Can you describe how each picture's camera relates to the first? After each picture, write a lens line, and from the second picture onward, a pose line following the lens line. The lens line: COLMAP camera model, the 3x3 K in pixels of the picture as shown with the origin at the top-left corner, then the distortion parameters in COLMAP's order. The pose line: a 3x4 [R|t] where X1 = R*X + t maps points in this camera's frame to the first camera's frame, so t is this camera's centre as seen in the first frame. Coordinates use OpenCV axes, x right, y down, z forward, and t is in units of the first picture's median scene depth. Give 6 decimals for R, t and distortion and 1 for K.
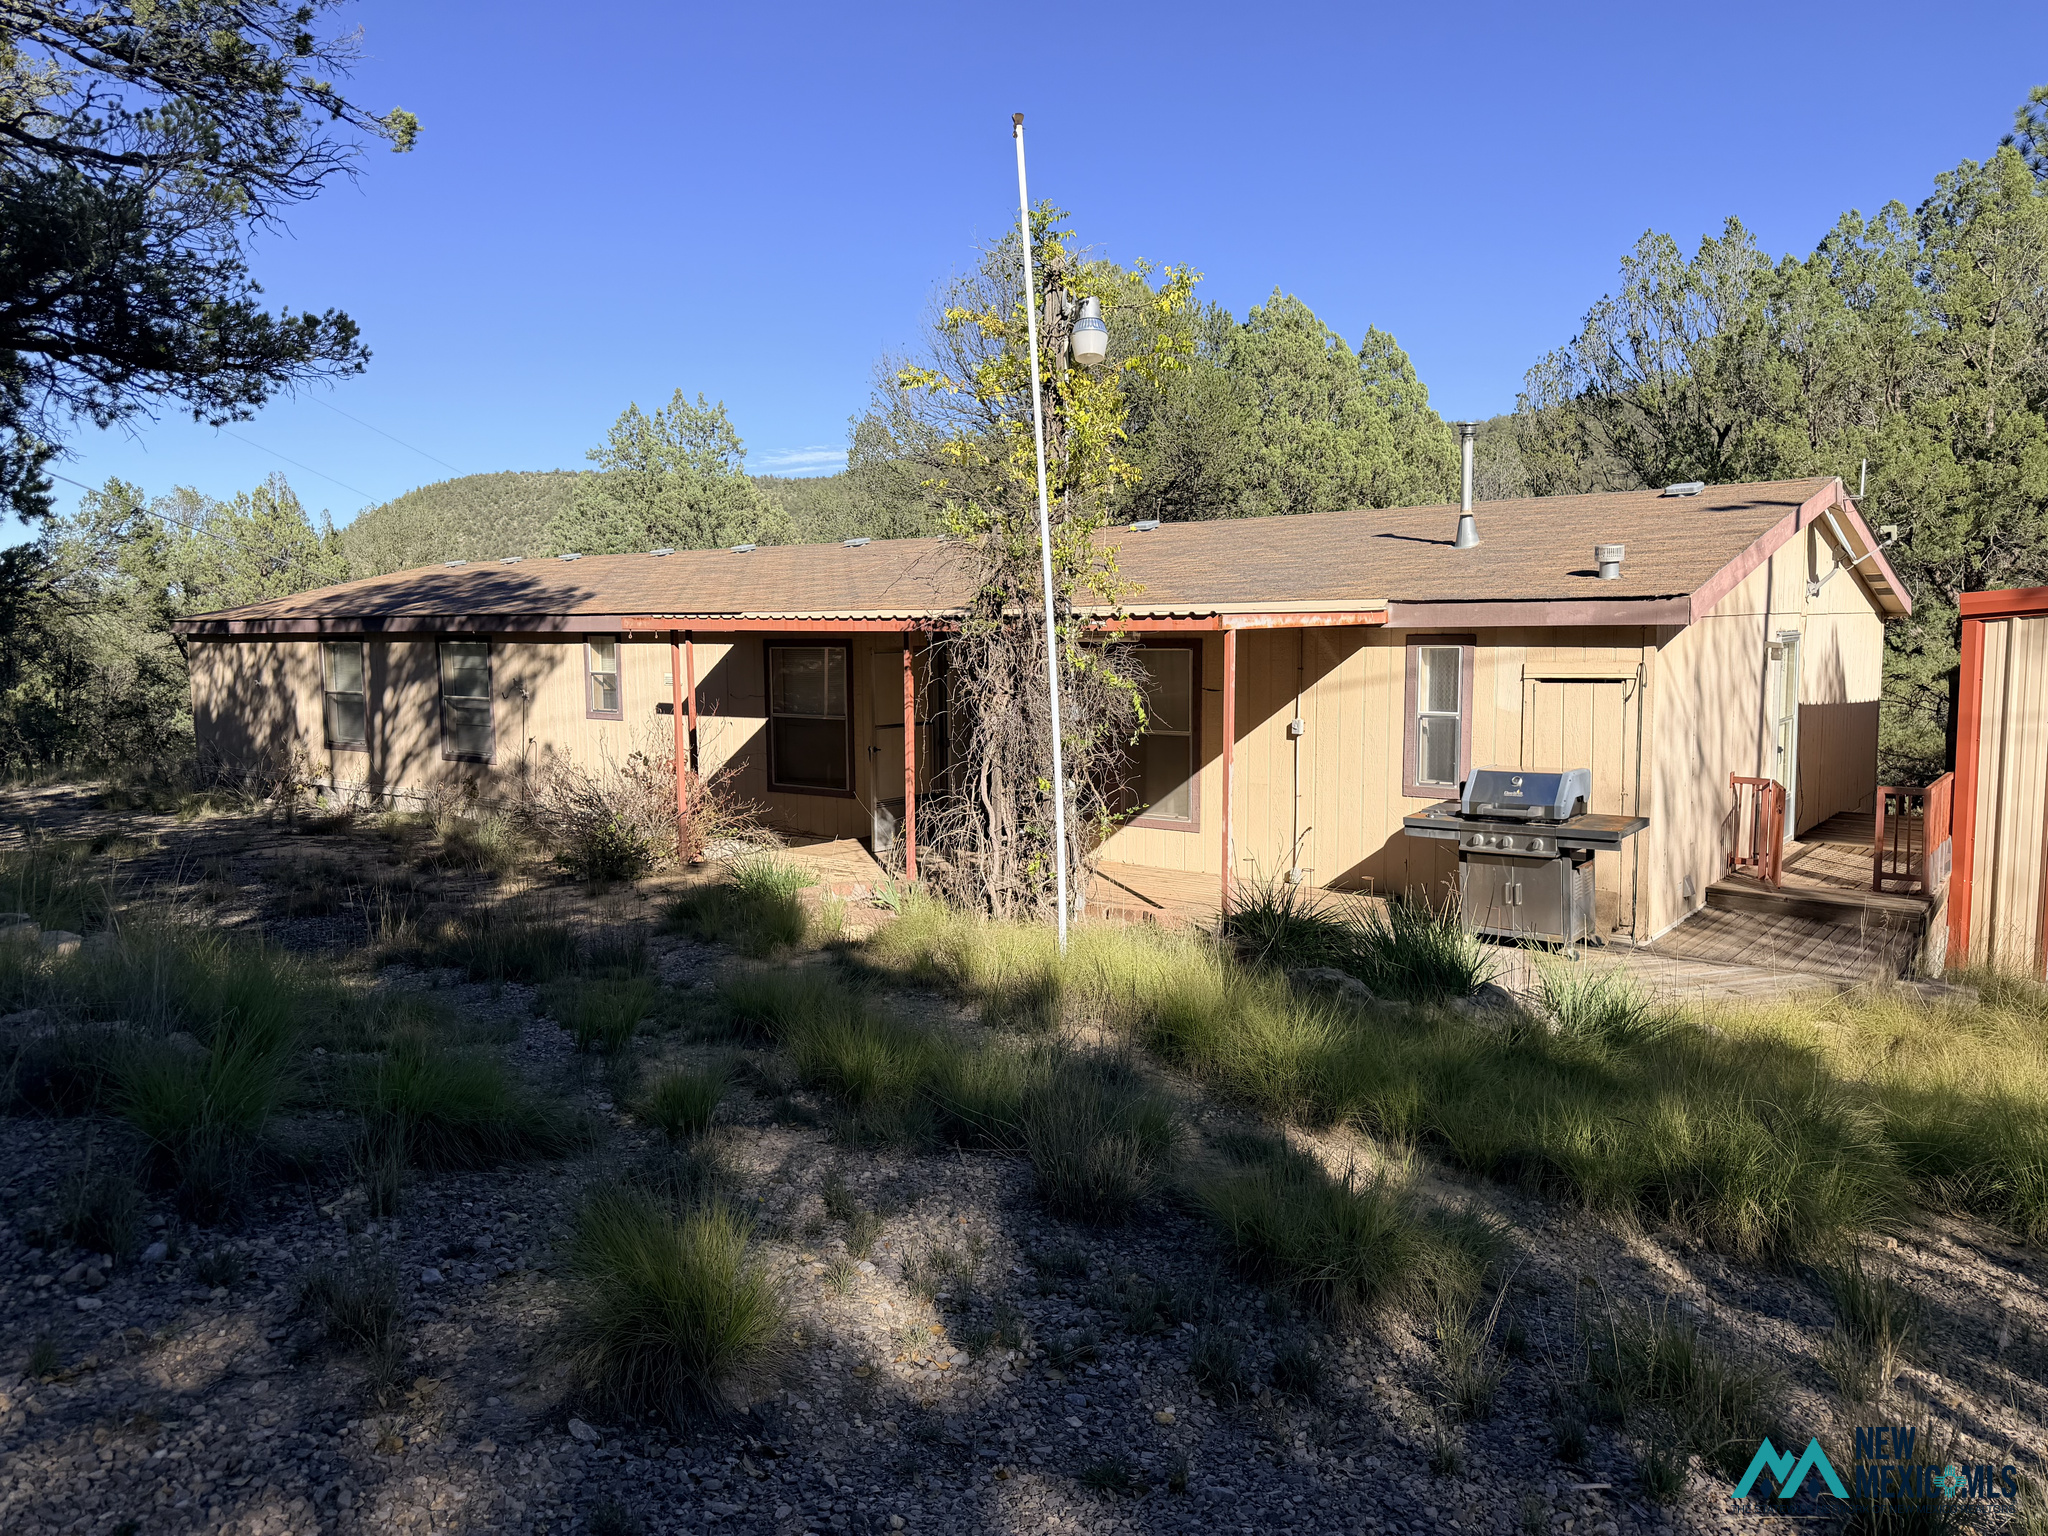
lens RADIAL K [[1543.7, 0, 1048.2], [0, 1543.7, 807.9], [0, 0, 1]] dist [0.029566, -0.003754]
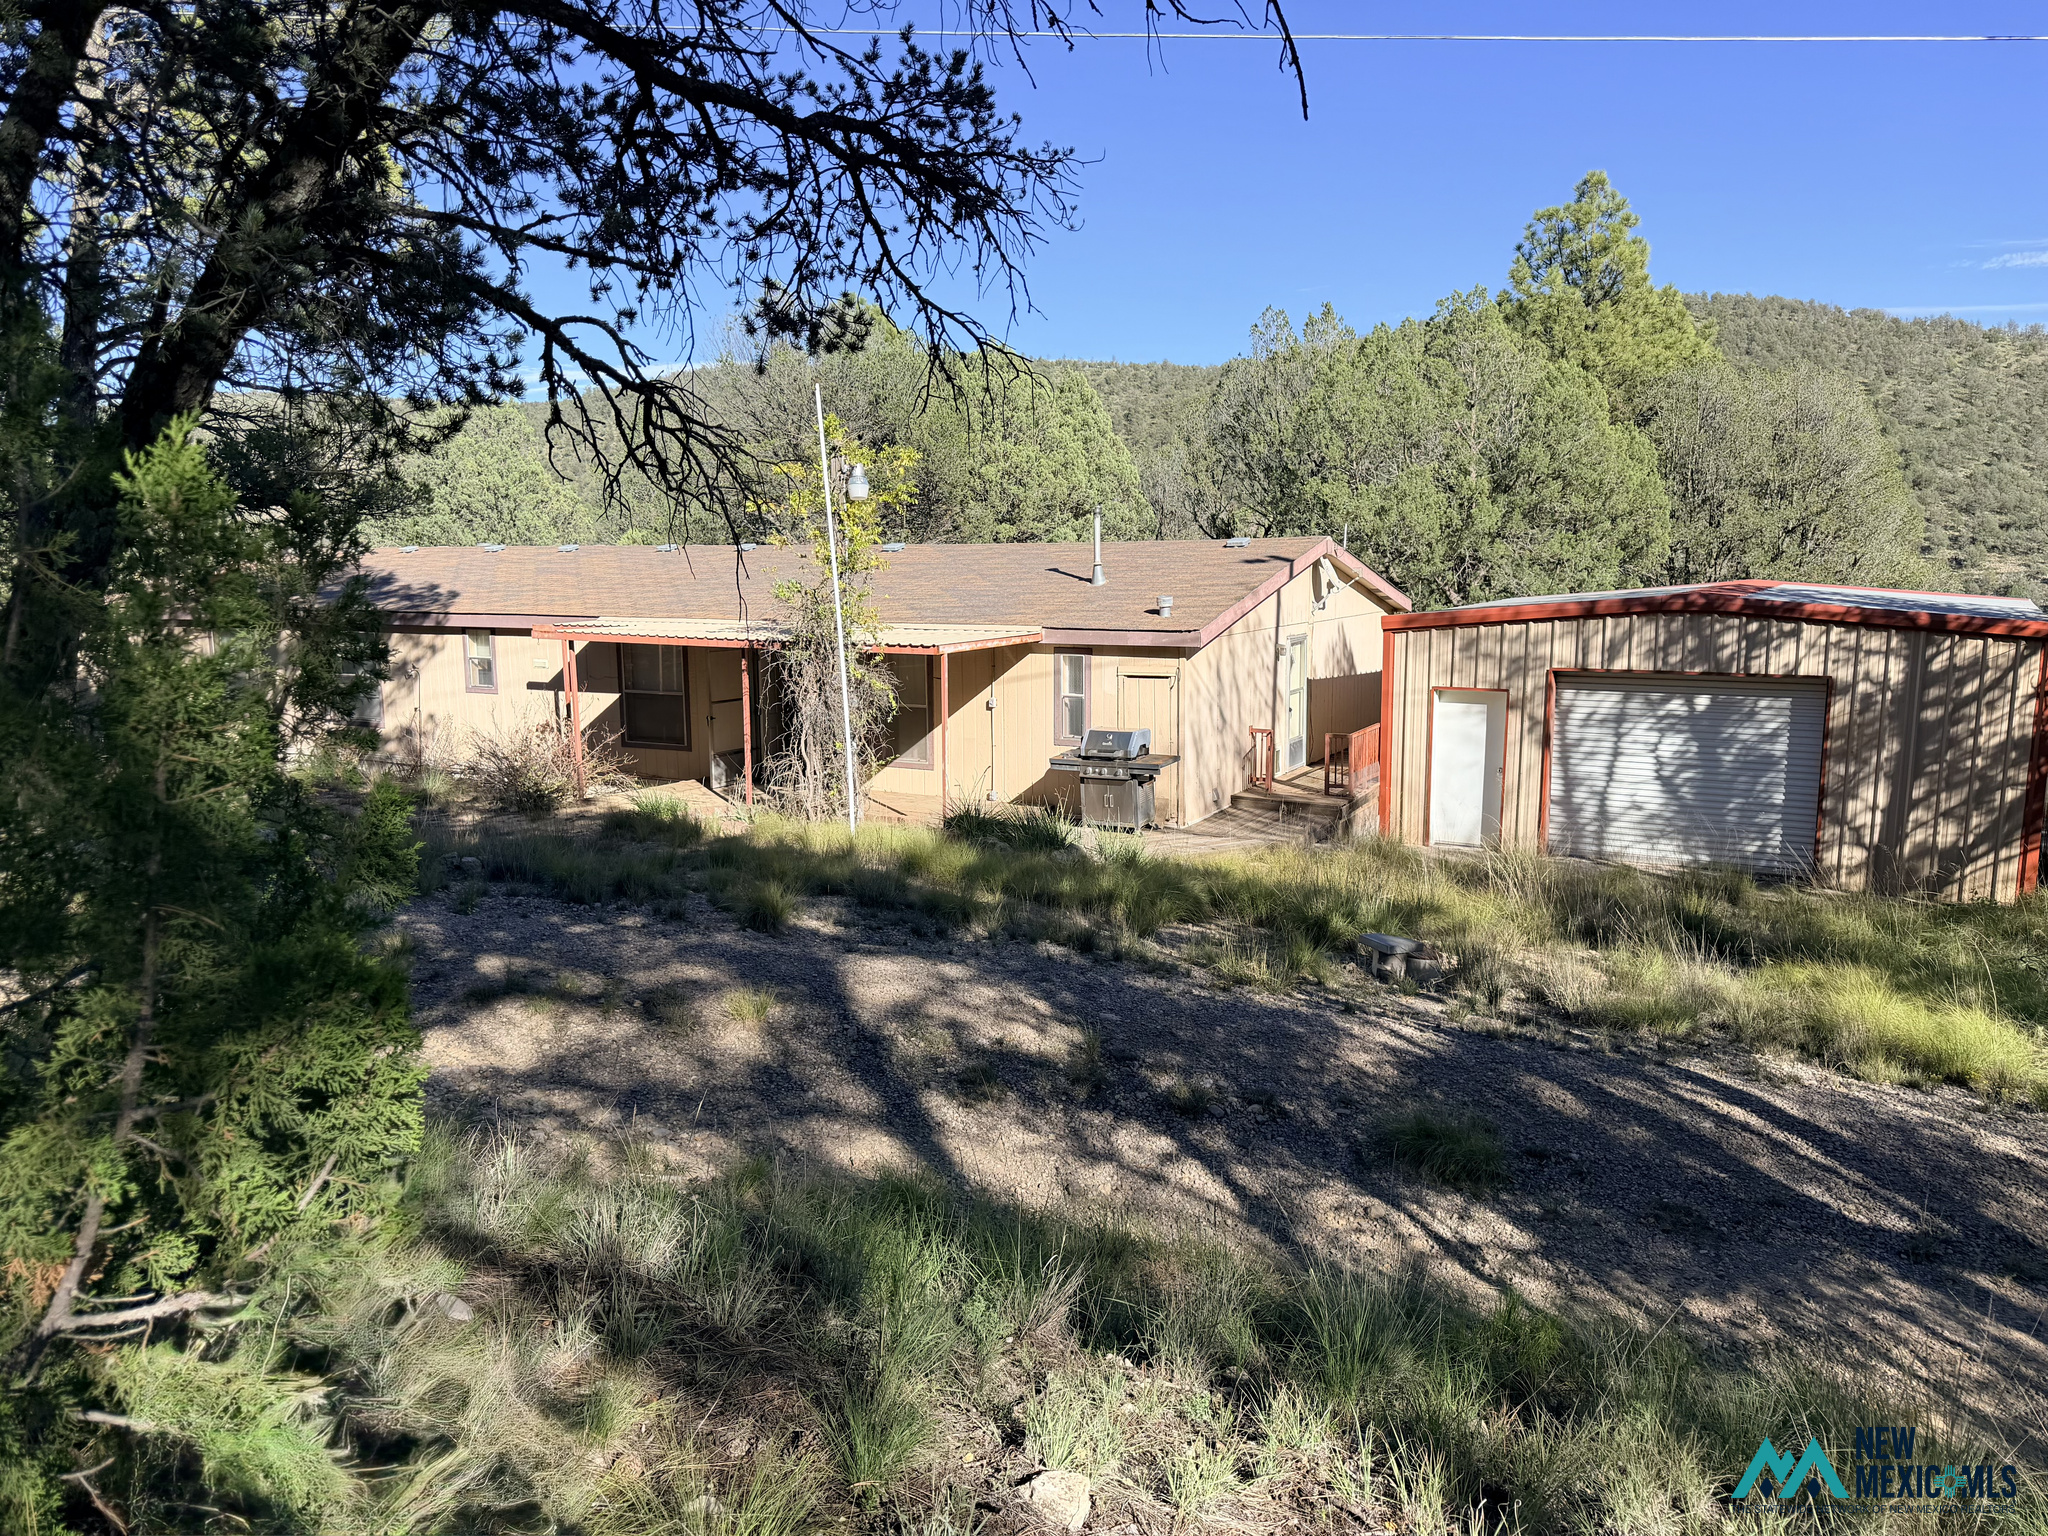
lens RADIAL K [[1543.7, 0, 1048.2], [0, 1543.7, 807.9], [0, 0, 1]] dist [0.029566, -0.003754]
pose [[0.987466, -0.028178, 0.155297, -0.036467], [0.021698, 0.998828, 0.043263, -0.012678], [-0.156334, -0.039351, 0.986920, -0.654285]]
